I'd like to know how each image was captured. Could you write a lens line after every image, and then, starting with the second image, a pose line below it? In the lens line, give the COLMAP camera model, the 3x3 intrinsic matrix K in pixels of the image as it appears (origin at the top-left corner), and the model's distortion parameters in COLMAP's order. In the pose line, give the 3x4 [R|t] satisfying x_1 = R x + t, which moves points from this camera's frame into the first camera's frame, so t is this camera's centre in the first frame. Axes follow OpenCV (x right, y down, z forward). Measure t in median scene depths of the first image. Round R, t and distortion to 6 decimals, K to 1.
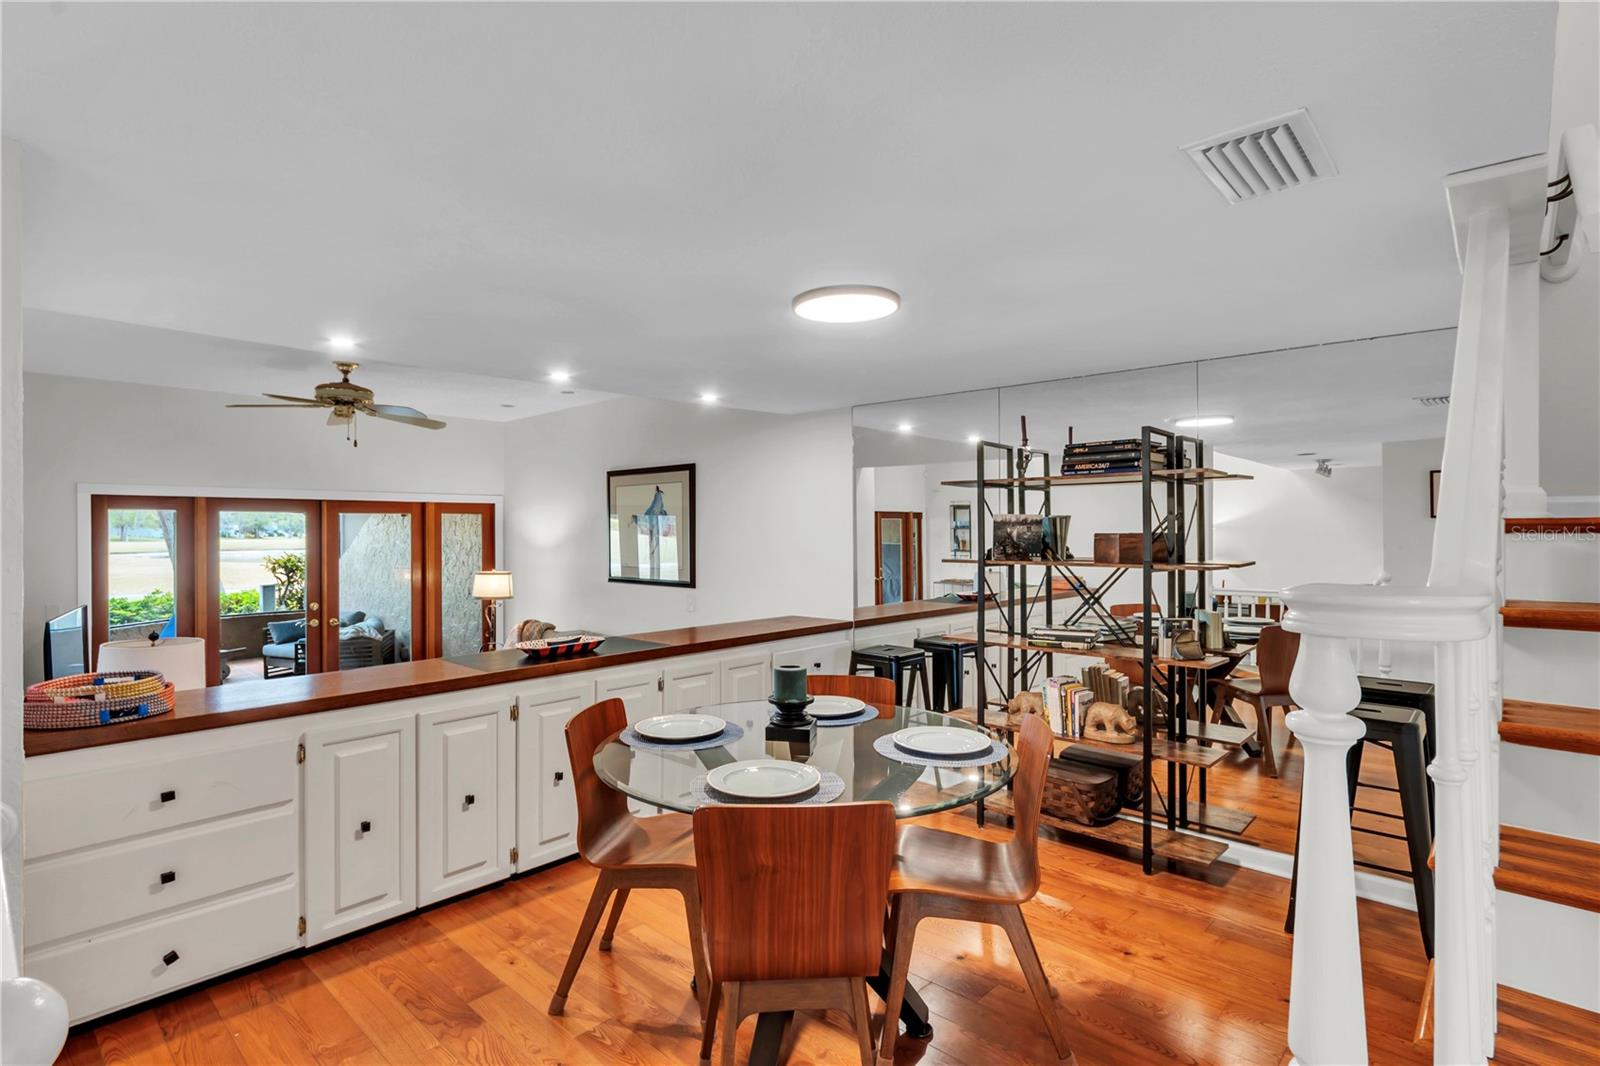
lens RADIAL K [[794.7, 0, 794.5], [0, 794.7, 524.9], [0, 0, 1]] dist [-0.000033, -0.000640]
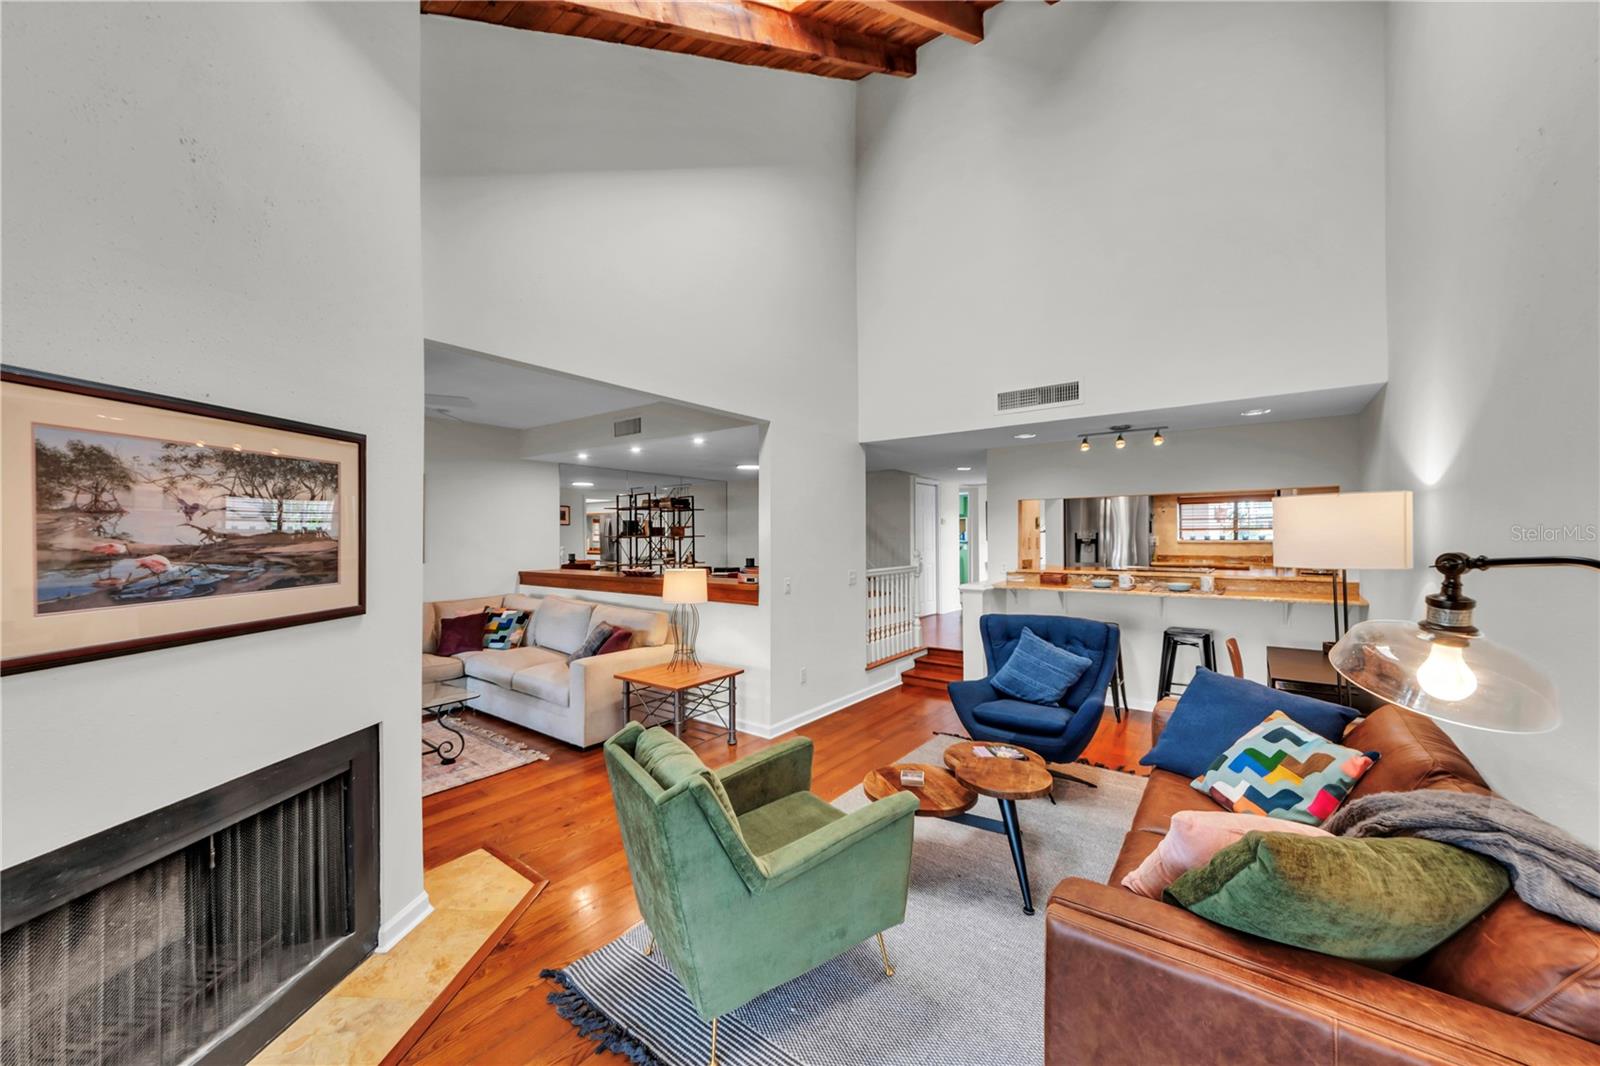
lens RADIAL K [[587.9, 0, 796.0], [0, 587.9, 536.2], [0, 0, 1]] dist [0.002291, -0.000554]
pose [[-0.101299, 0.005427, 0.994841, -1.807964], [-0.002346, 0.999981, -0.005694, 0.055253], [-0.994853, -0.002910, -0.101284, 0.666002]]
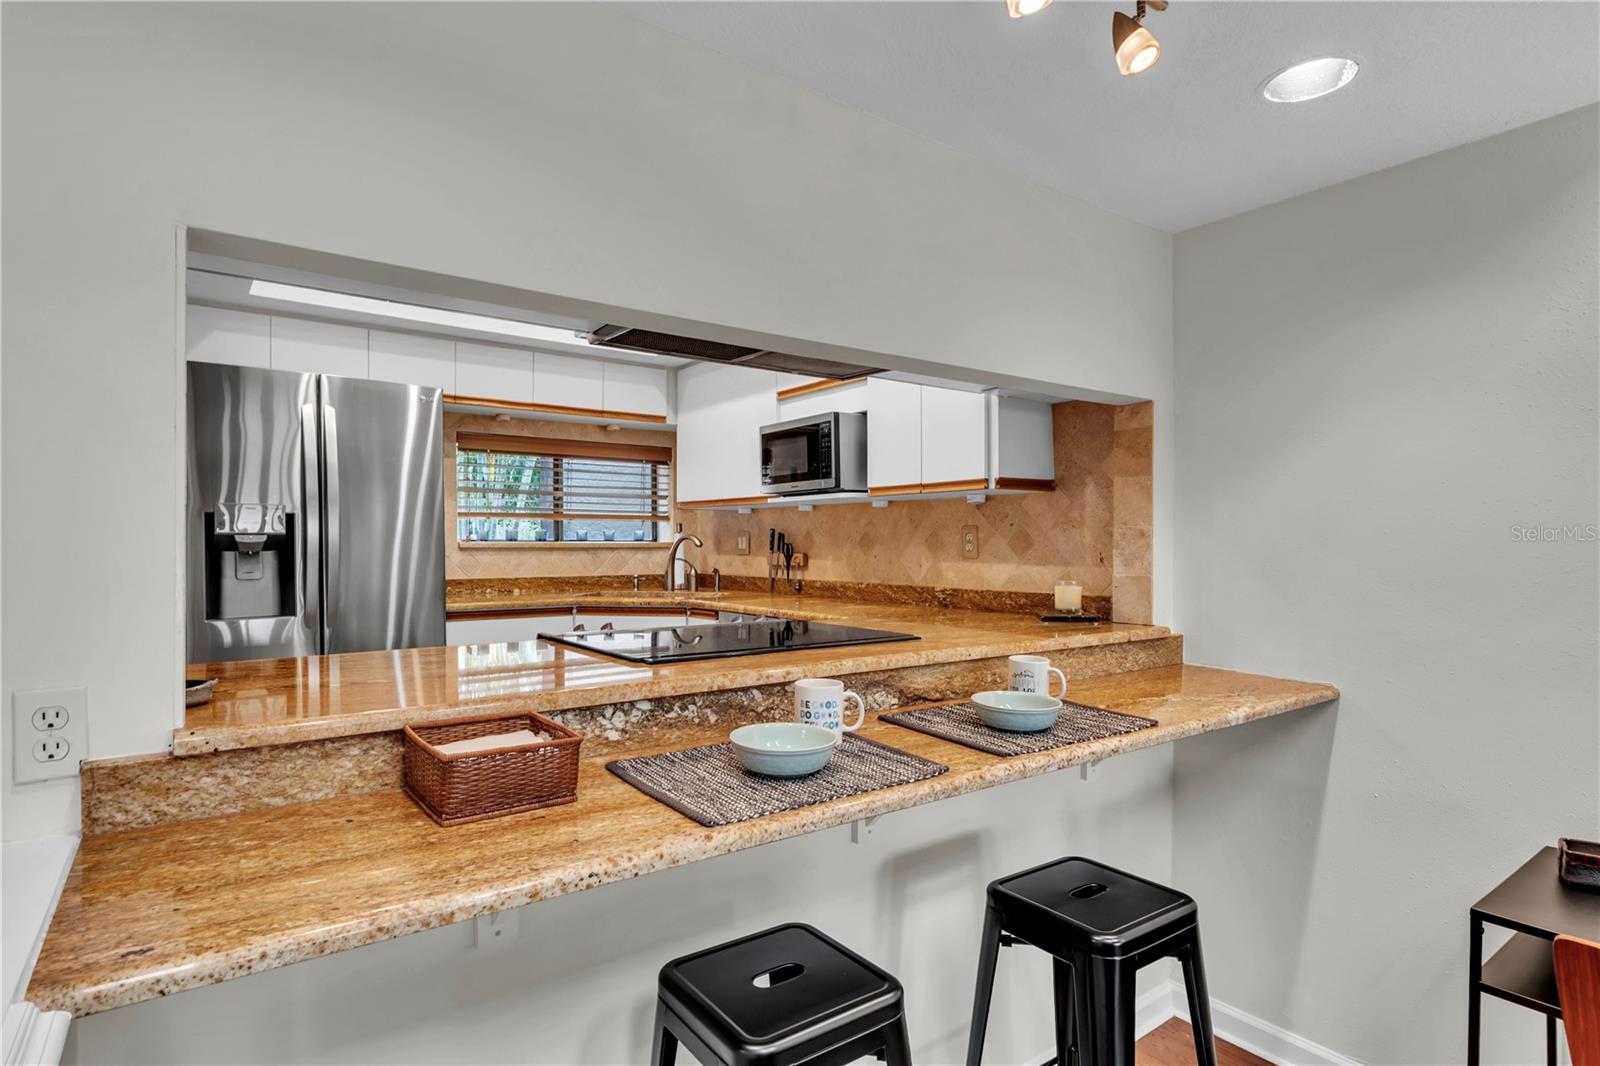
lens RADIAL K [[816.6, 0, 812.1], [0, 816.6, 557.7], [0, 0, 1]] dist [0.006039, -0.003498]
pose [[-0.986108, 0.001241, 0.166103, -0.637004], [0.002988, 0.999943, 0.010268, 0.066463], [-0.166081, 0.010622, -0.986055, 0.187223]]
